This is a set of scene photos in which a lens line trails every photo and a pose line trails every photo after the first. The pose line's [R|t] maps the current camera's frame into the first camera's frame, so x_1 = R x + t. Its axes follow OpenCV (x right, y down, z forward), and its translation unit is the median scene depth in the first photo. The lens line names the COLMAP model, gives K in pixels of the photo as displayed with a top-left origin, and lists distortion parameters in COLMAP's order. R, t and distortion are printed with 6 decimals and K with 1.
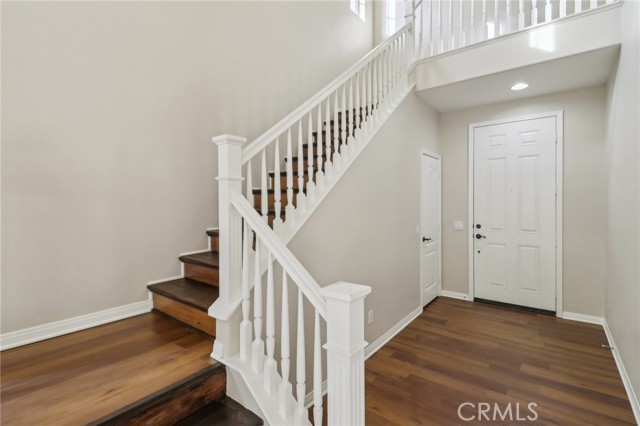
lens RADIAL K [[303.1, 0, 325.2], [0, 303.1, 202.3], [0, 0, 1]] dist [0.002176, -0.000388]
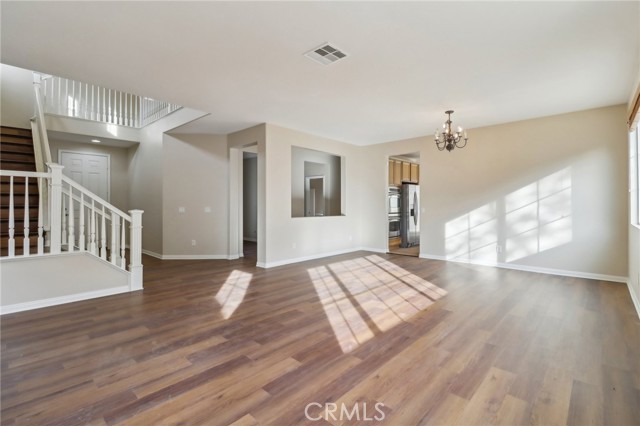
lens RADIAL K [[303.1, 0, 325.2], [0, 303.1, 202.3], [0, 0, 1]] dist [0.002176, -0.000388]
pose [[0.109118, 0.010242, 0.993976, -1.603595], [-0.002135, 0.999947, -0.010069, 0.083973], [-0.994027, -0.001023, 0.109134, -1.036974]]
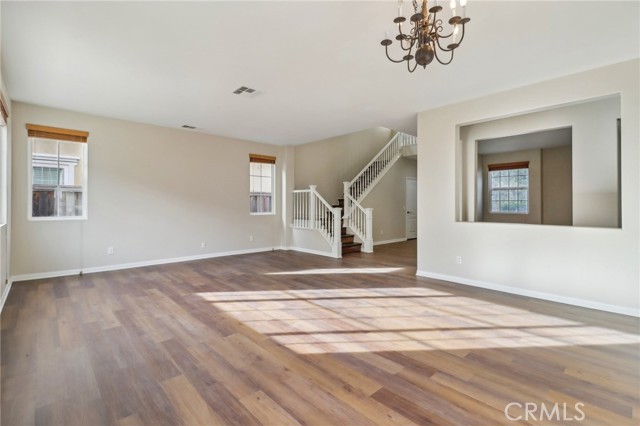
lens RADIAL K [[303.1, 0, 325.2], [0, 303.1, 202.3], [0, 0, 1]] dist [0.002176, -0.000388]
pose [[0.980536, 0.001663, -0.196331, 0.182091], [-0.002494, 0.999989, -0.003981, 0.077529], [0.196322, 0.004393, 0.980530, -2.313242]]
